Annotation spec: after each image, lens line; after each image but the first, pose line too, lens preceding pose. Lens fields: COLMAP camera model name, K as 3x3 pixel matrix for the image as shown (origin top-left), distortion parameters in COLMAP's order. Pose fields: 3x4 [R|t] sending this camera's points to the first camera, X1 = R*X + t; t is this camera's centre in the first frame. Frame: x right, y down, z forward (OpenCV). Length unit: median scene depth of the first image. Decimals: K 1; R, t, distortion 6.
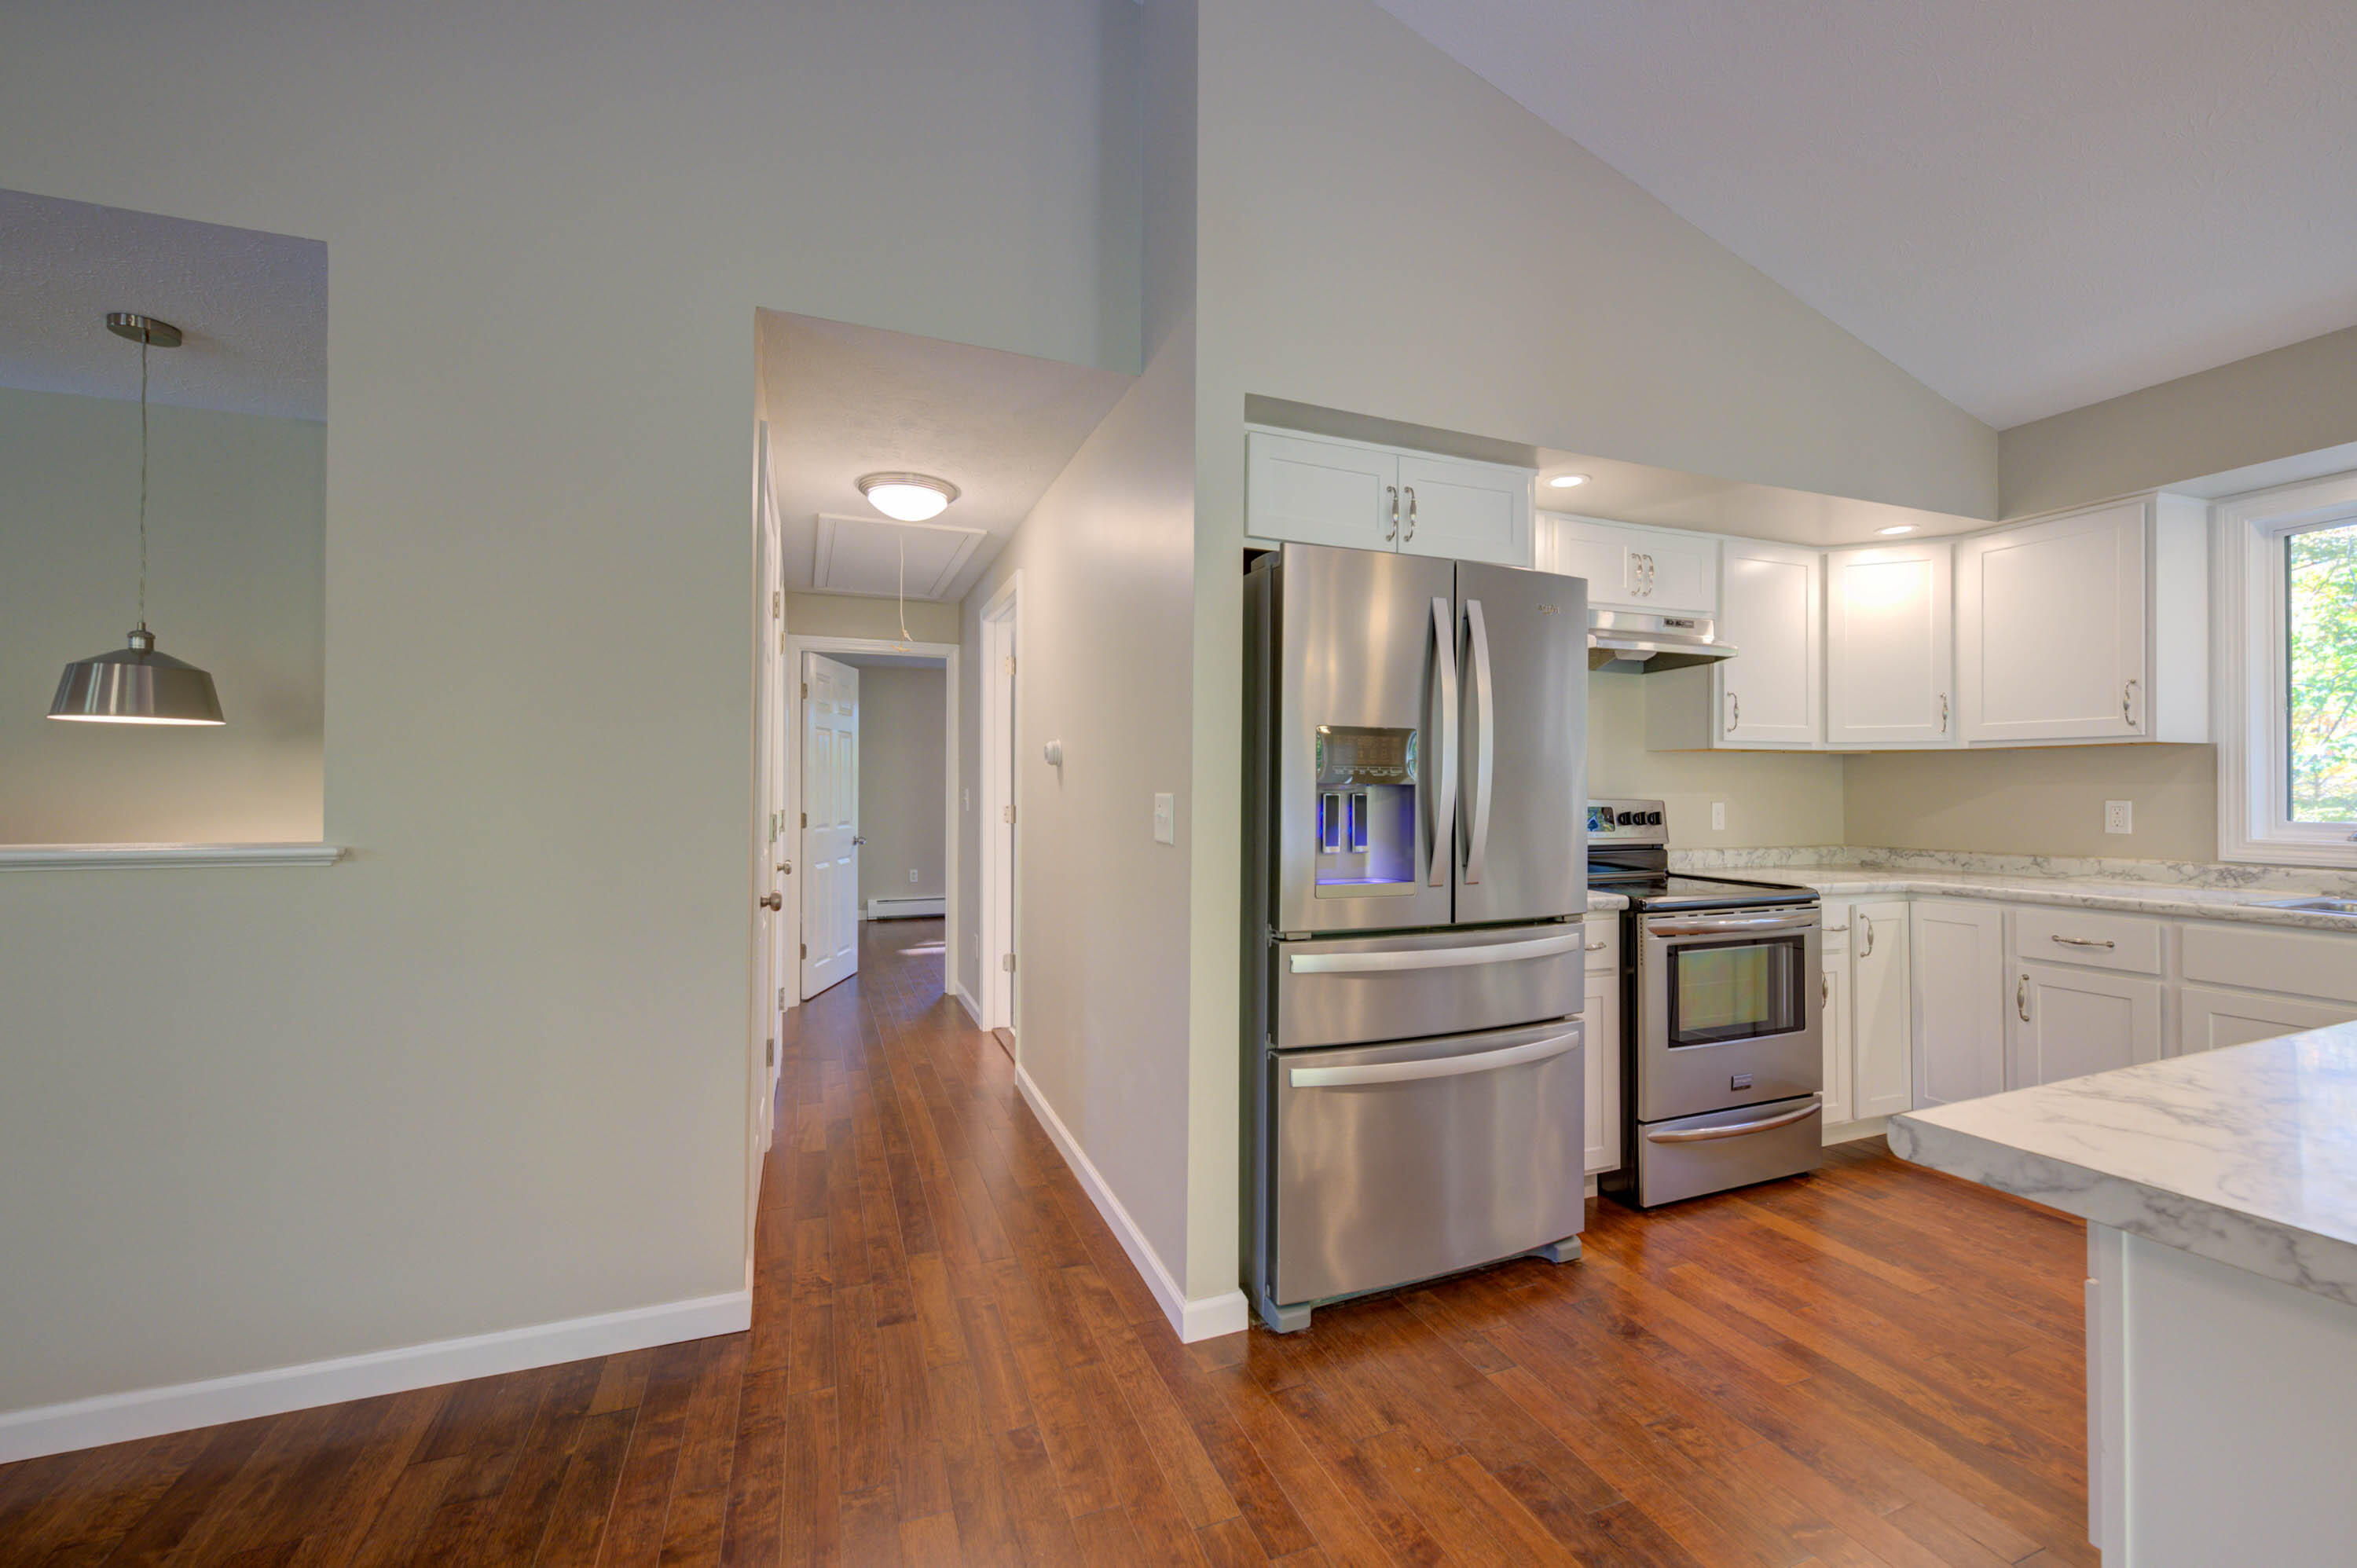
lens RADIAL K [[929.2, 0, 1184.4], [0, 929.2, 781.0], [0, 0, 1]] dist [0.001305, -0.003376]
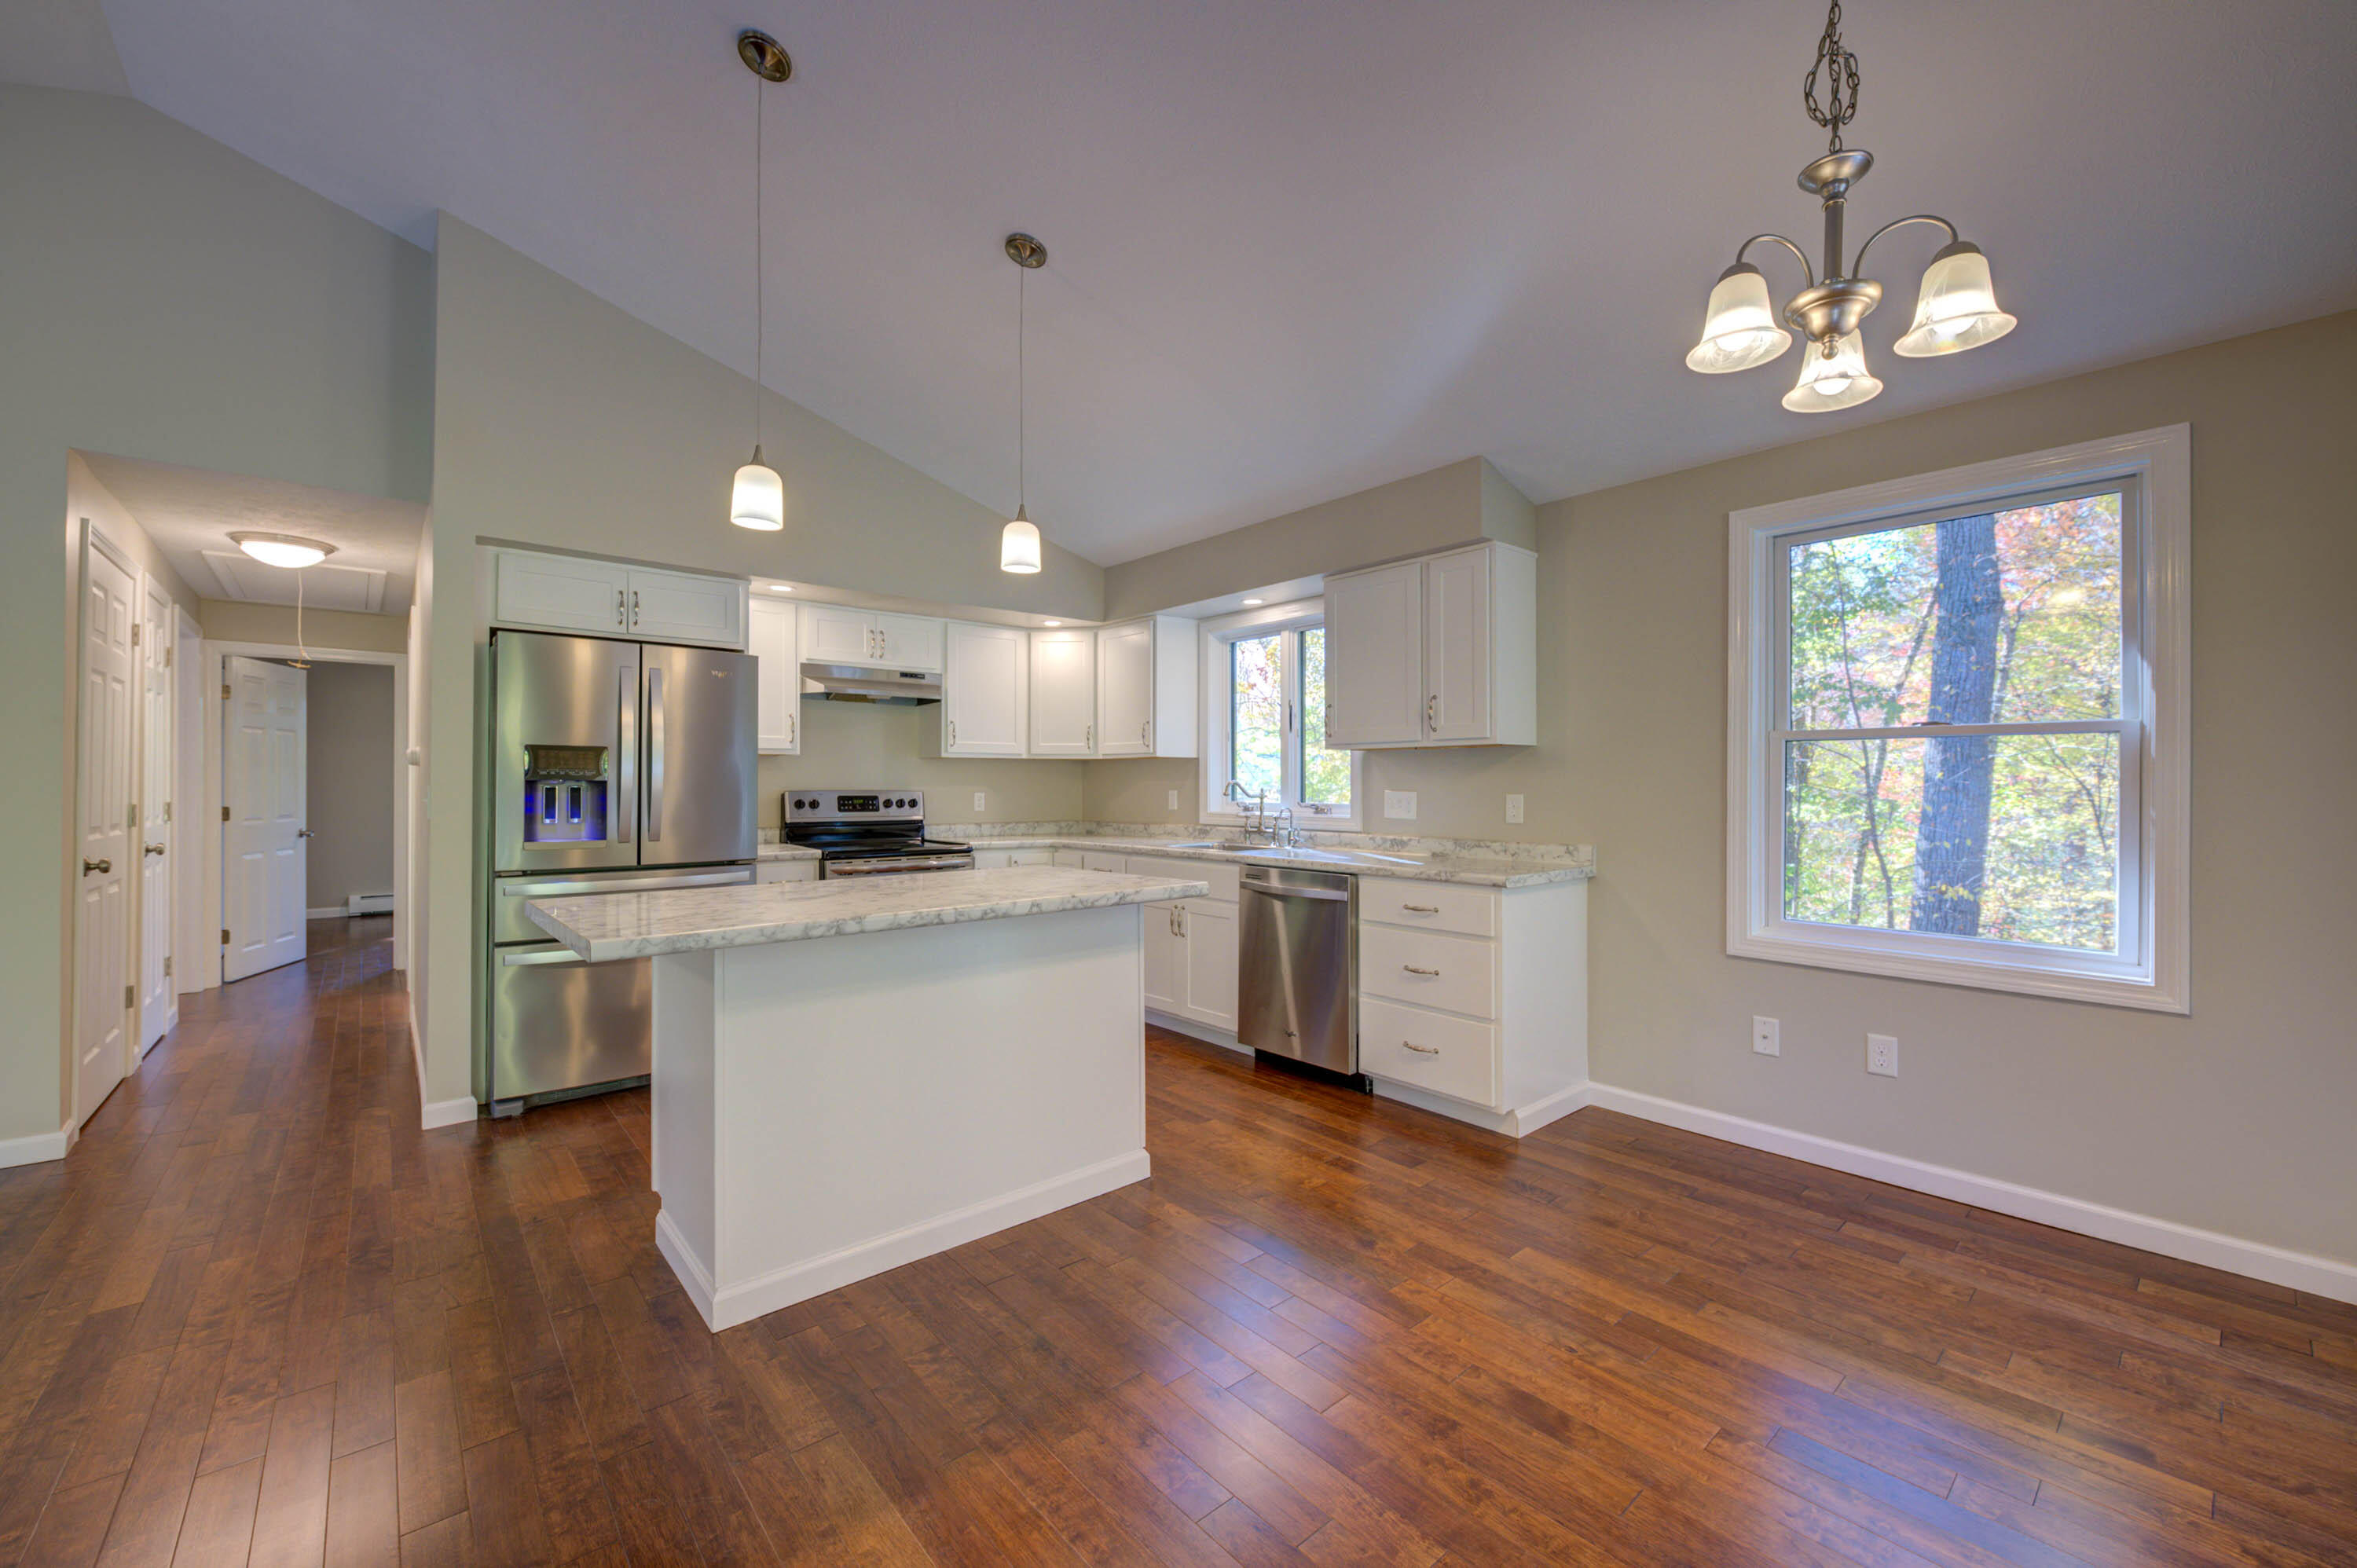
lens RADIAL K [[929.2, 0, 1184.4], [0, 929.2, 781.0], [0, 0, 1]] dist [0.001305, -0.003376]
pose [[0.943396, 0.000432, 0.331668, 0.530648], [-0.002219, 0.999985, 0.005009, -0.005096], [-0.331661, -0.005461, 0.943383, -0.707433]]
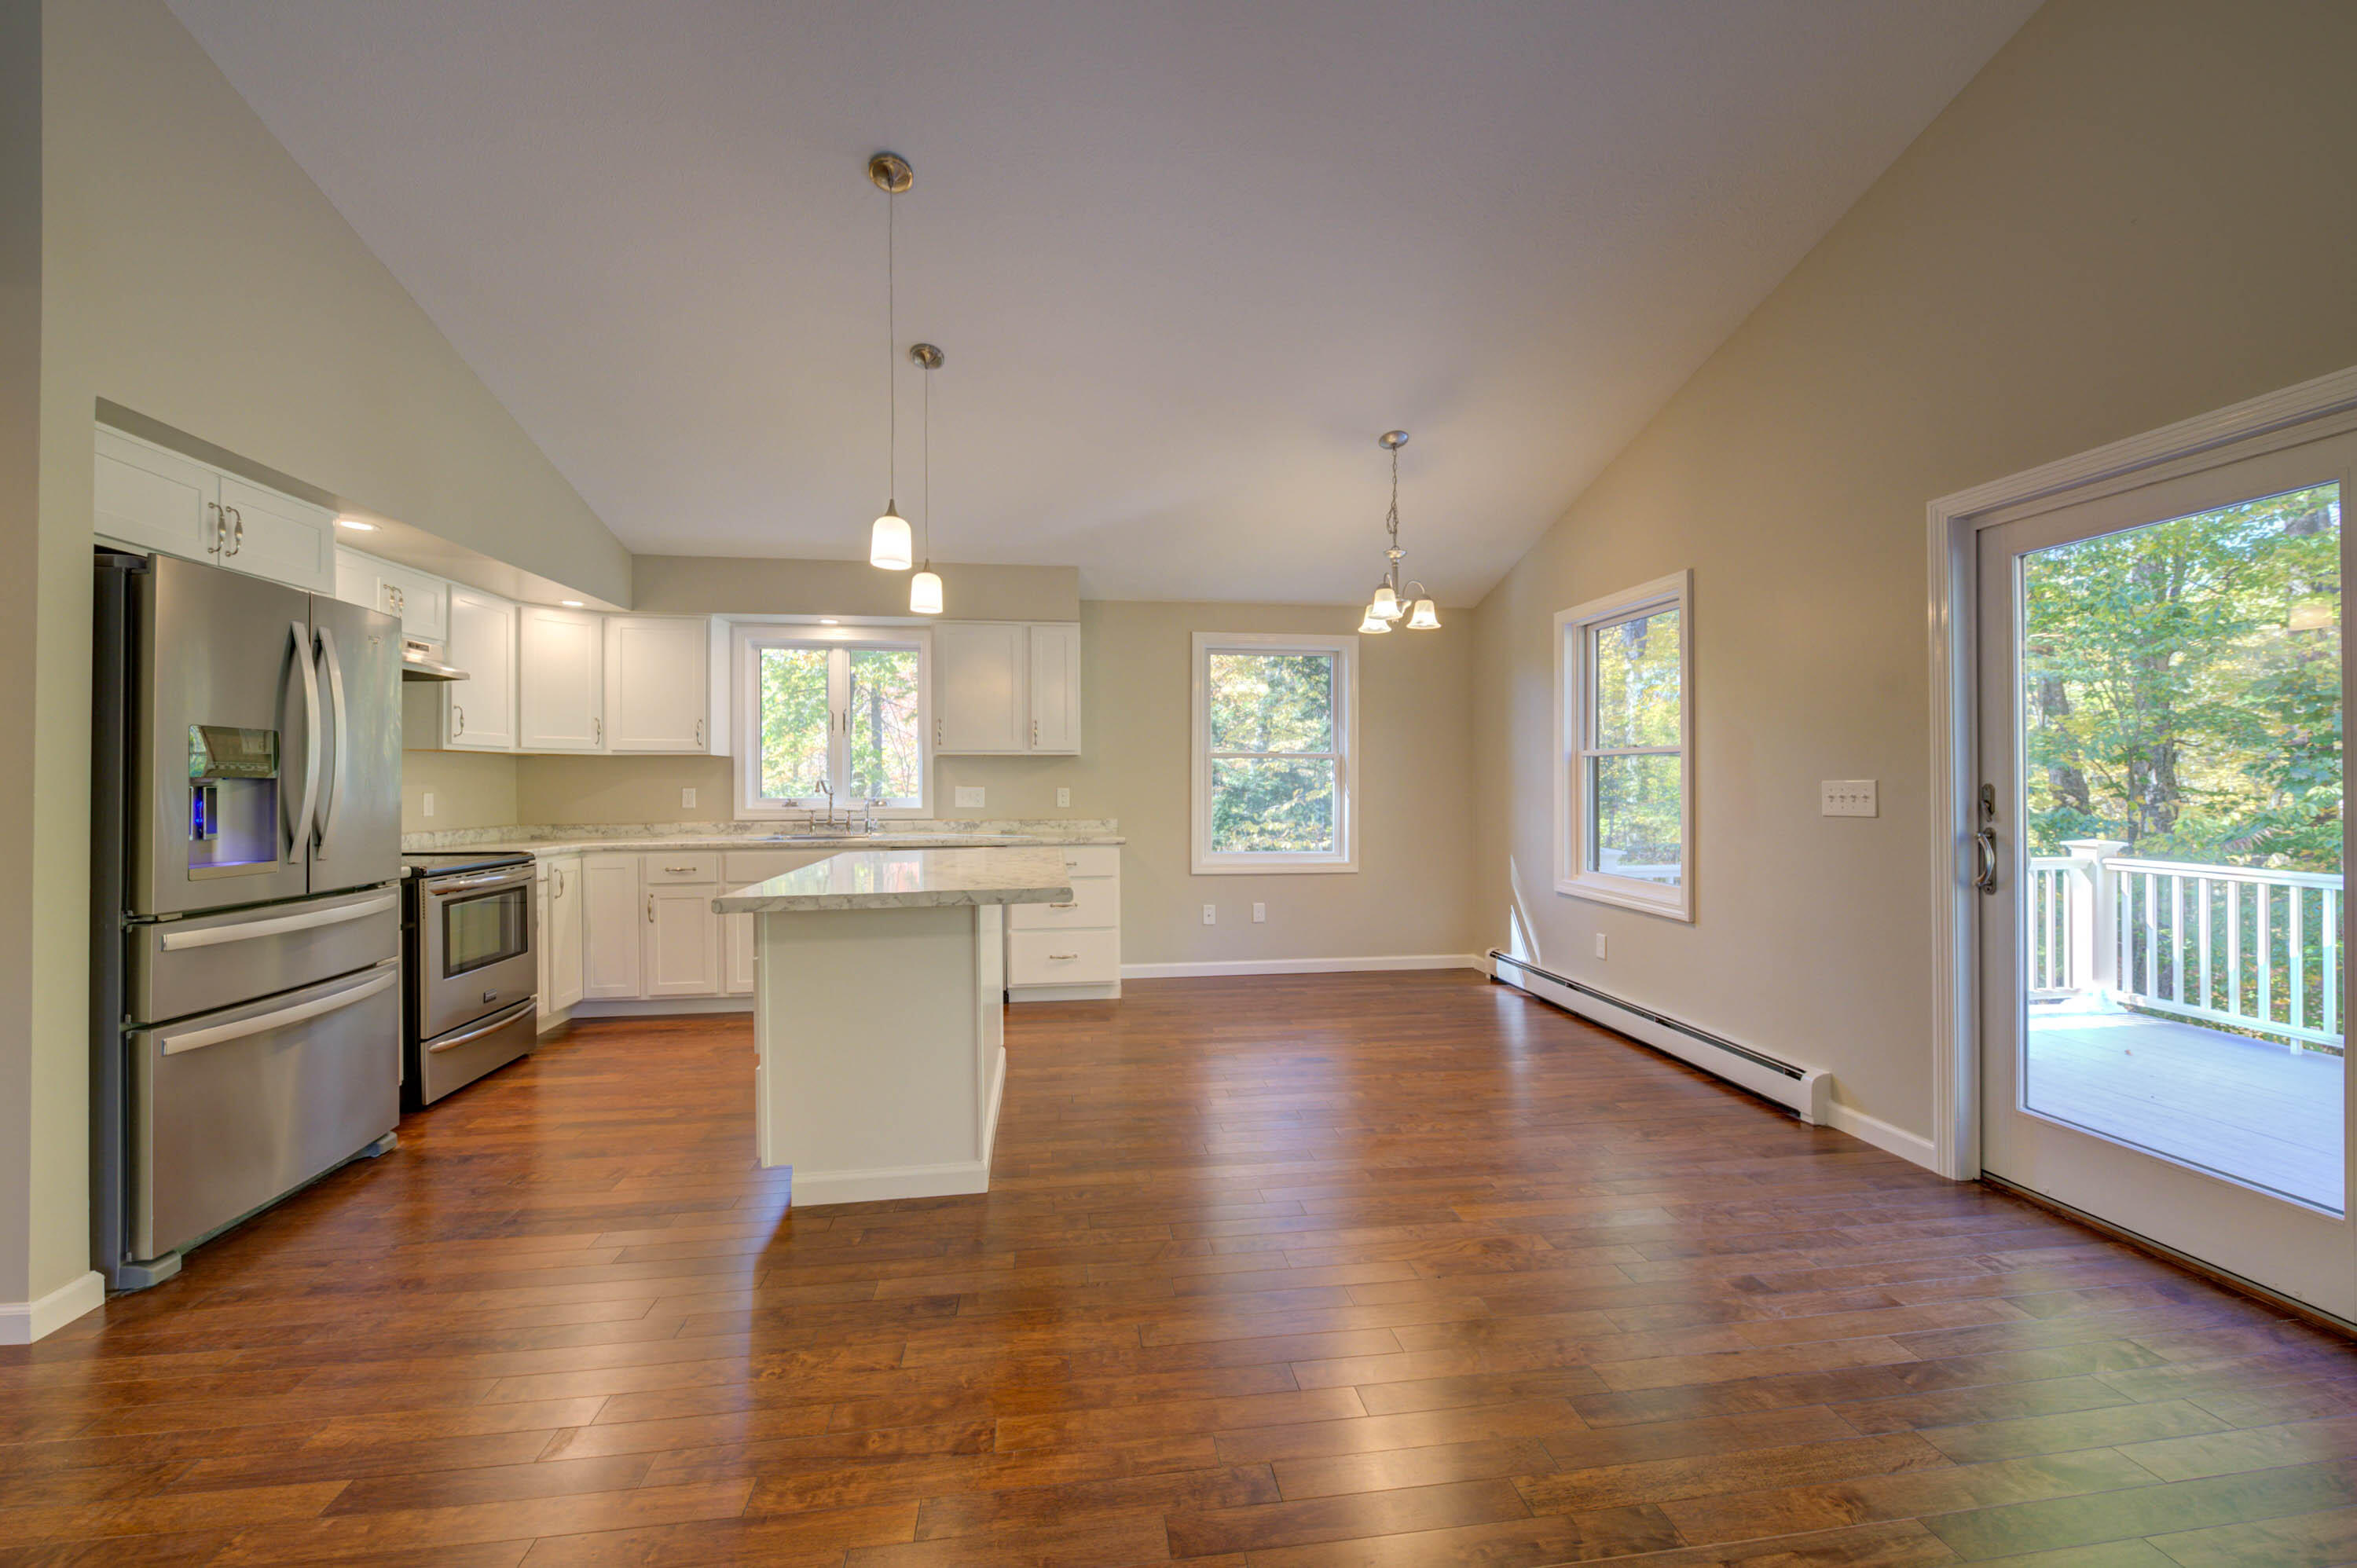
lens RADIAL K [[929.2, 0, 1184.4], [0, 929.2, 781.0], [0, 0, 1]] dist [0.001305, -0.003376]
pose [[0.228259, -0.000834, 0.973600, -0.506511], [-0.006587, 0.999975, 0.002400, -0.002633], [-0.973578, -0.006961, 0.228247, -0.310751]]
